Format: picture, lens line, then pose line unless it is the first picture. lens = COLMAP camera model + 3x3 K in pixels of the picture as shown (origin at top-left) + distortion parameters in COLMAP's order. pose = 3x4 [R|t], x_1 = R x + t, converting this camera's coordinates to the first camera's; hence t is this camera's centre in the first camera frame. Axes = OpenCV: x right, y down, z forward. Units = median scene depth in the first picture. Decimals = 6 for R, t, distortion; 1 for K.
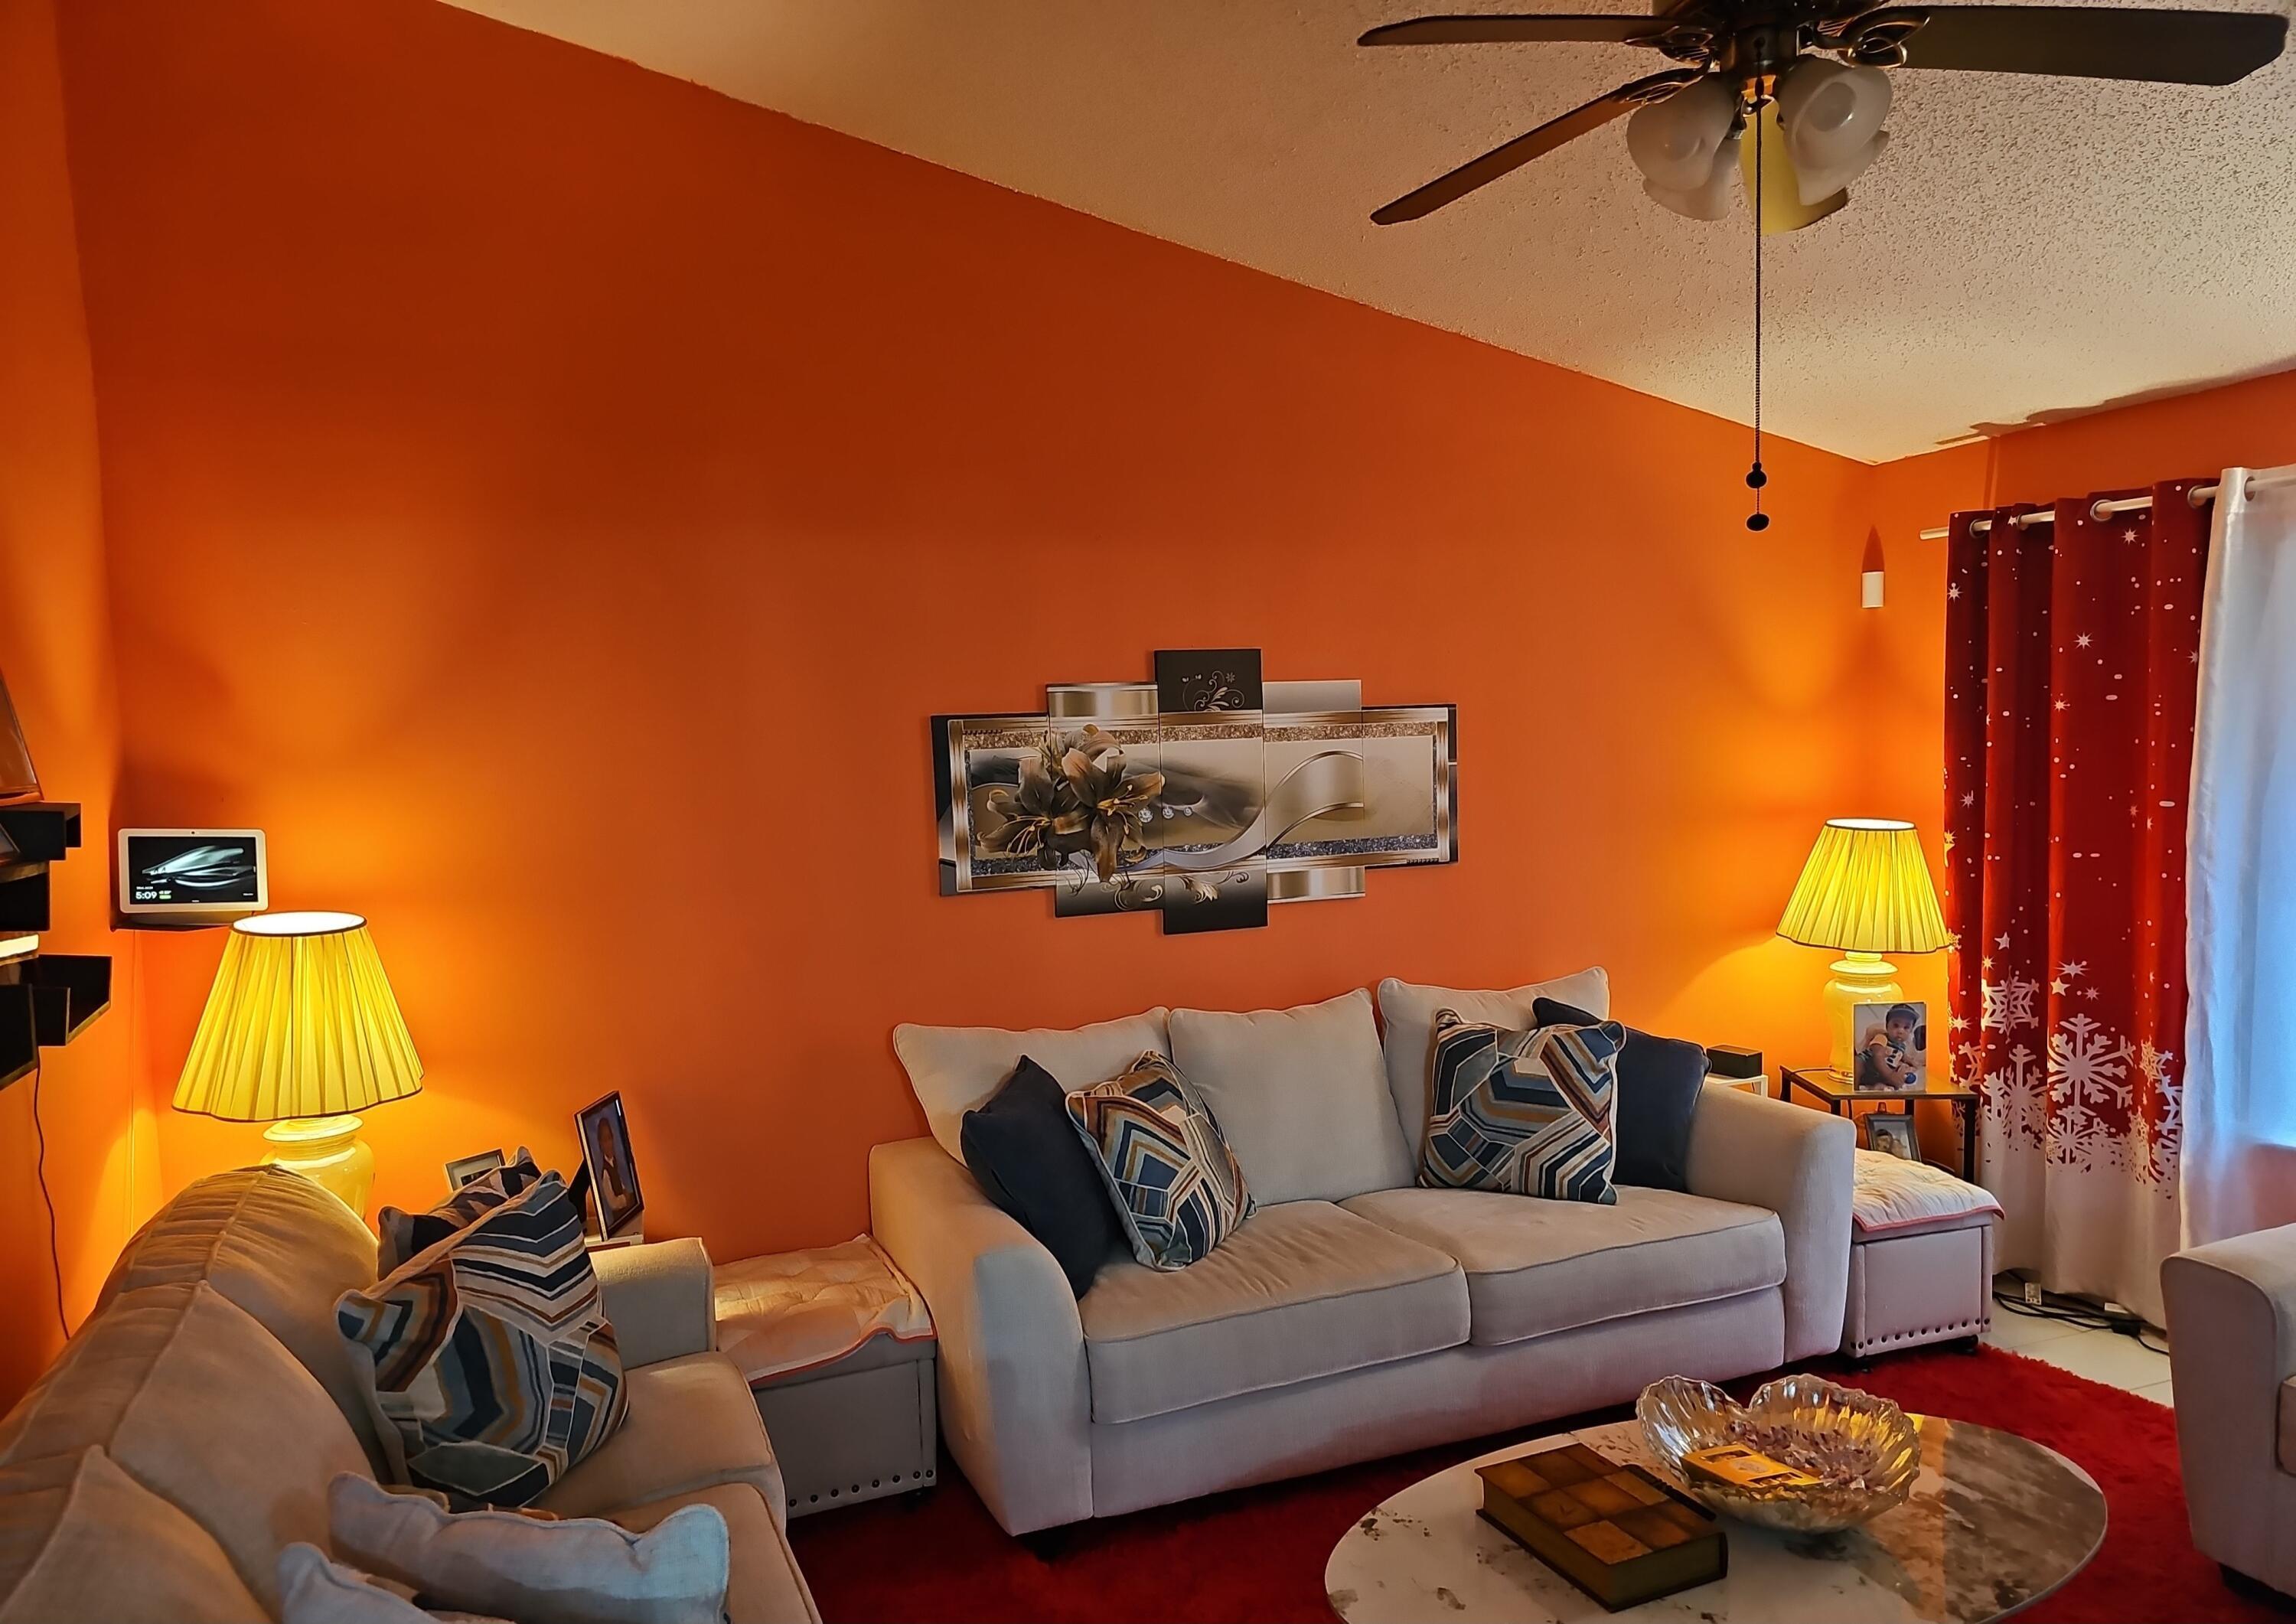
lens RADIAL K [[1469.6, 0, 1148.6], [0, 1469.6, 840.5], [0, 0, 1]] dist [0.054789, -0.026253]
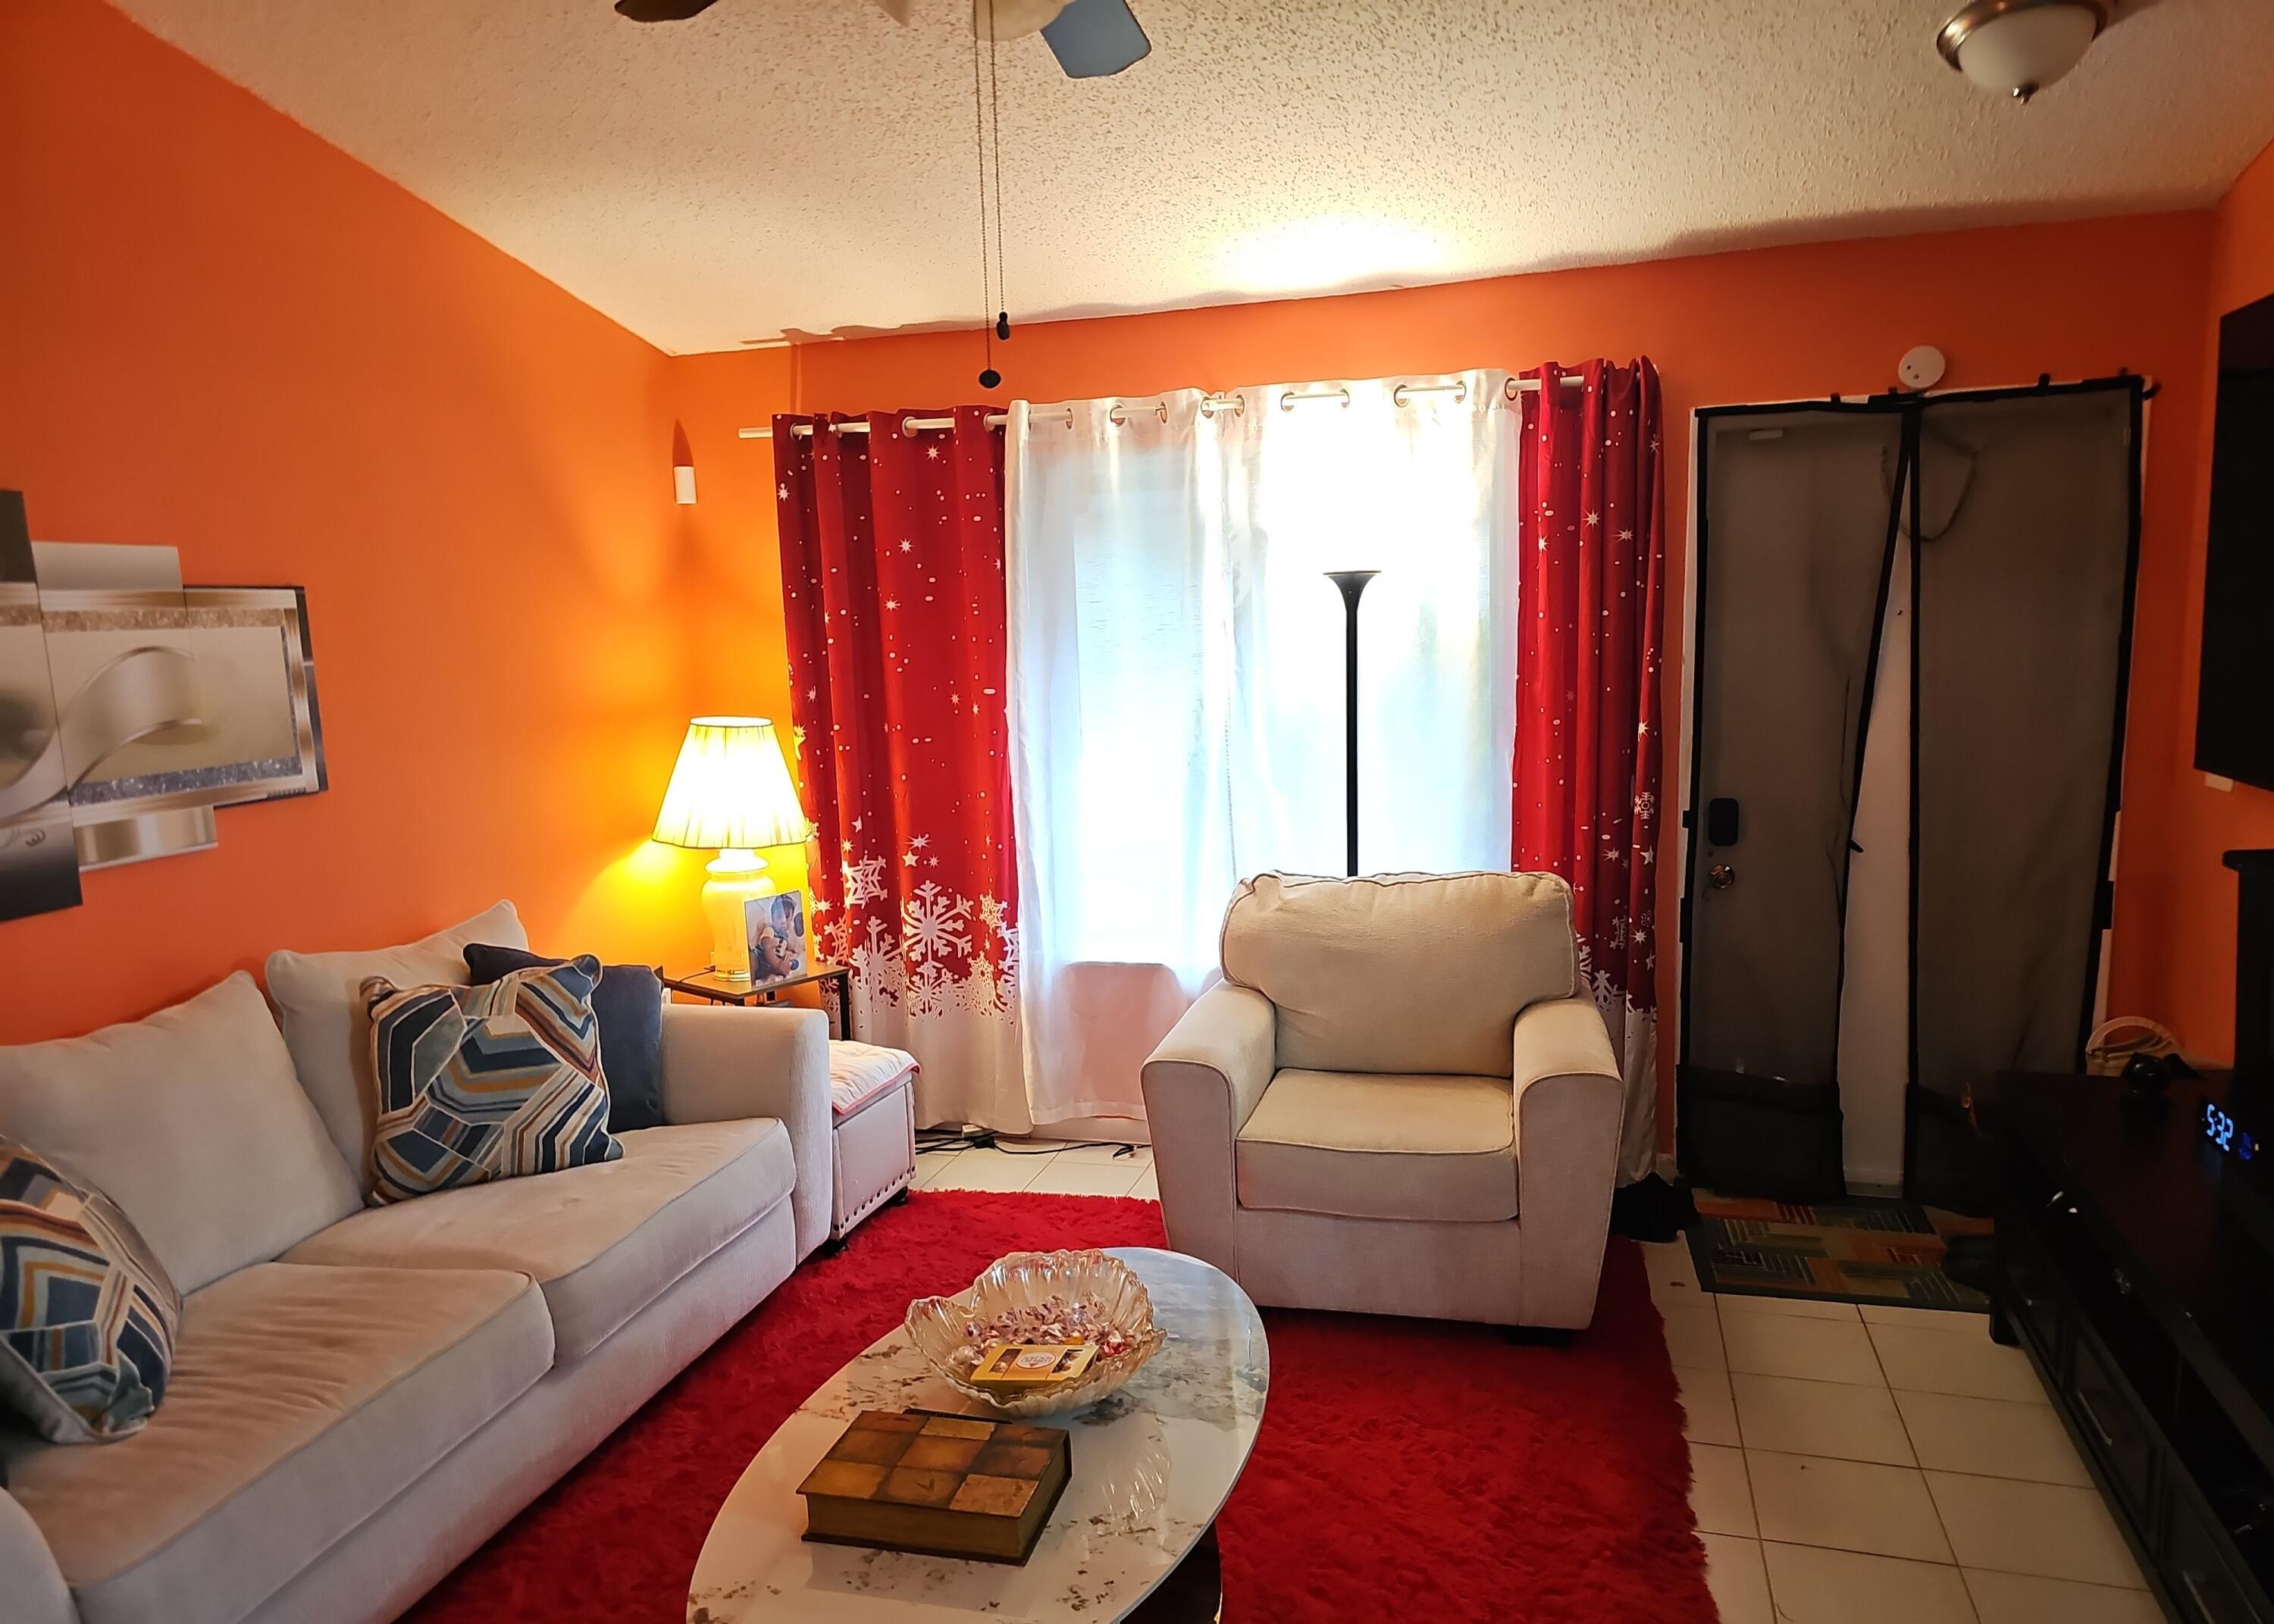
lens RADIAL K [[1483.9, 0, 1141.9], [0, 1483.9, 849.4], [0, 0, 1]] dist [0.049232, -0.042225]
pose [[0.623649, -0.111057, 0.773775, -0.148282], [0.064086, 0.993788, 0.090983, 0.000806], [-0.779073, -0.007153, 0.626892, 0.178881]]
